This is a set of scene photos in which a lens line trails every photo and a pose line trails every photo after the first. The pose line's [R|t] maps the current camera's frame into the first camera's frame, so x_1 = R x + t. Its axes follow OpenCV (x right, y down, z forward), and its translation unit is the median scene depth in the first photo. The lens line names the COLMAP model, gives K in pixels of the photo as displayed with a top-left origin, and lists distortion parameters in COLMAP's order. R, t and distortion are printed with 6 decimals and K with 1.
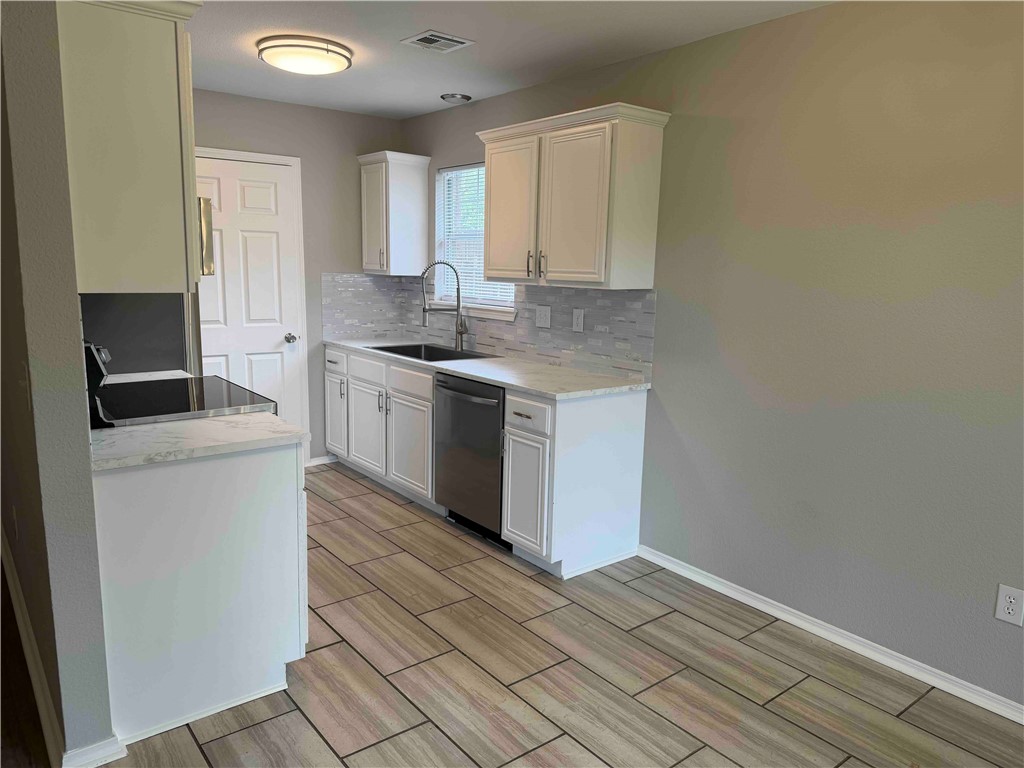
lens RADIAL K [[734.4, 0, 514.9], [0, 734.4, 393.0], [0, 0, 1]] dist [0.060120, -0.033241]
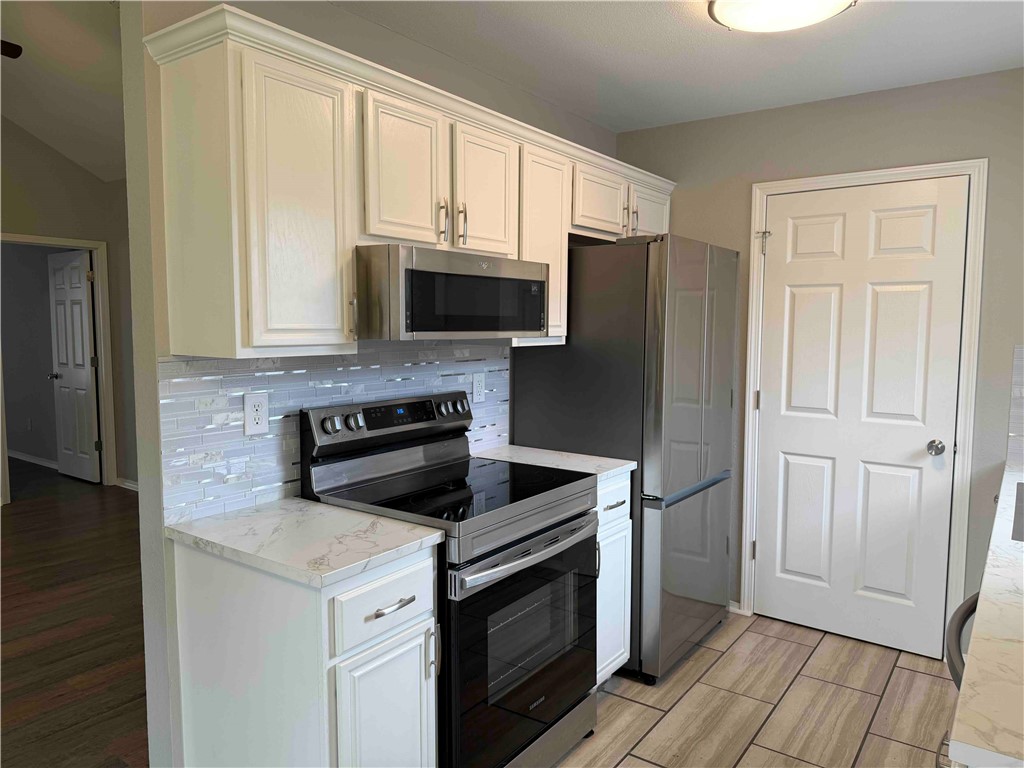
lens RADIAL K [[734.4, 0, 511.1], [0, 734.4, 387.1], [0, 0, 1]] dist [0.060120, -0.033241]
pose [[0.281936, 0.059467, -0.957588, 0.208375], [-0.167068, 0.985872, 0.012035, -0.077990], [0.944775, 0.156590, 0.287888, 0.509677]]
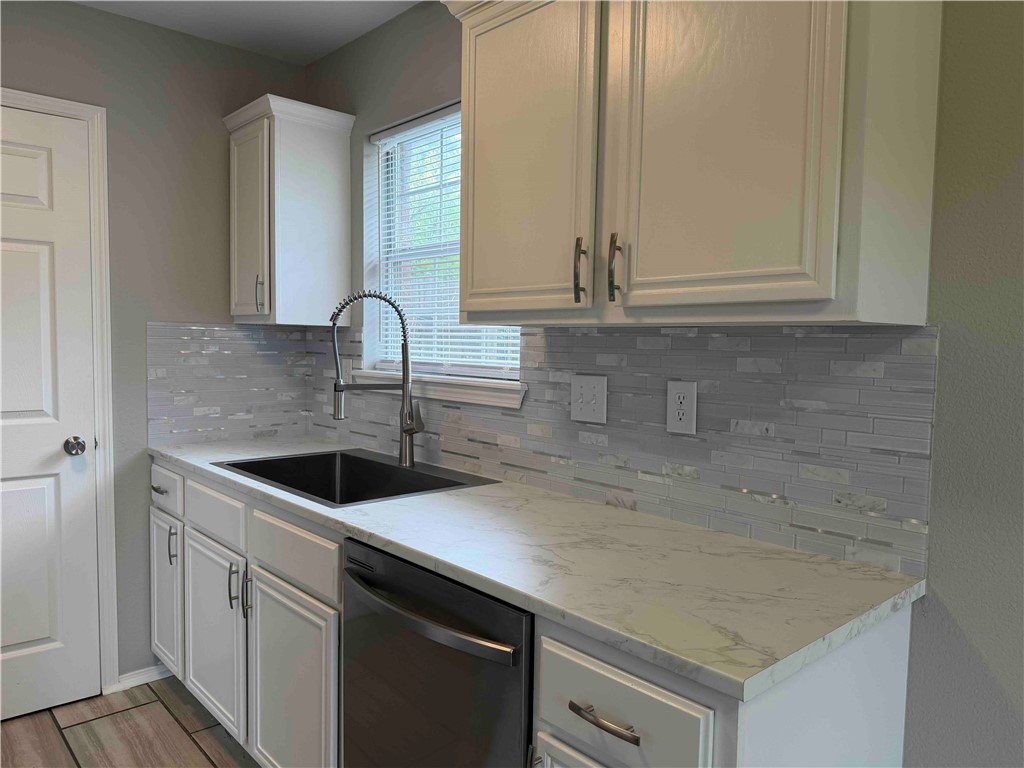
lens RADIAL K [[734.4, 0, 516.4], [0, 734.4, 383.5], [0, 0, 1]] dist [0.060120, -0.033241]
pose [[0.997914, -0.011891, 0.063455, -0.032428], [0.019074, 0.993317, -0.113832, -0.056421], [-0.061677, 0.114805, 0.991472, 0.495116]]
